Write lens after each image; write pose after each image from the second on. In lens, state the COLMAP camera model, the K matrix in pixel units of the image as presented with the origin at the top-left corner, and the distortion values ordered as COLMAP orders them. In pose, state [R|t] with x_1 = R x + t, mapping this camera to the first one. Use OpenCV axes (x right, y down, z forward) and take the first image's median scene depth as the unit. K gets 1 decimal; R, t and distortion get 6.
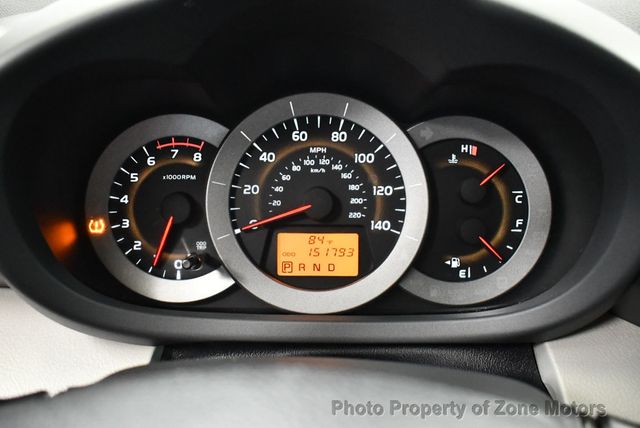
lens RADIAL K [[652.5, 0, 321.7], [0, 652.5, 212.8], [0, 0, 1]] dist [-0.086493, 0.000000]
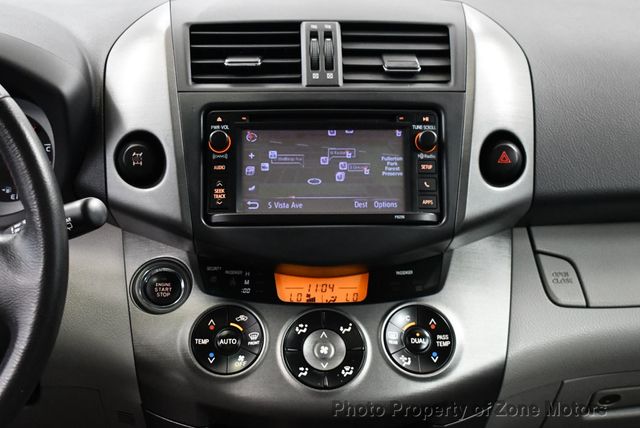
lens RADIAL K [[1282.3, 0, 320.6], [0, 1282.3, 216.0], [0, 0, 1]] dist [-0.049232, 0.000000]
pose [[0.997210, -0.013963, 0.073336, 0.735866], [0.015999, 0.999501, -0.027247, 0.237600], [-0.072919, 0.028344, 0.996935, -2.161492]]
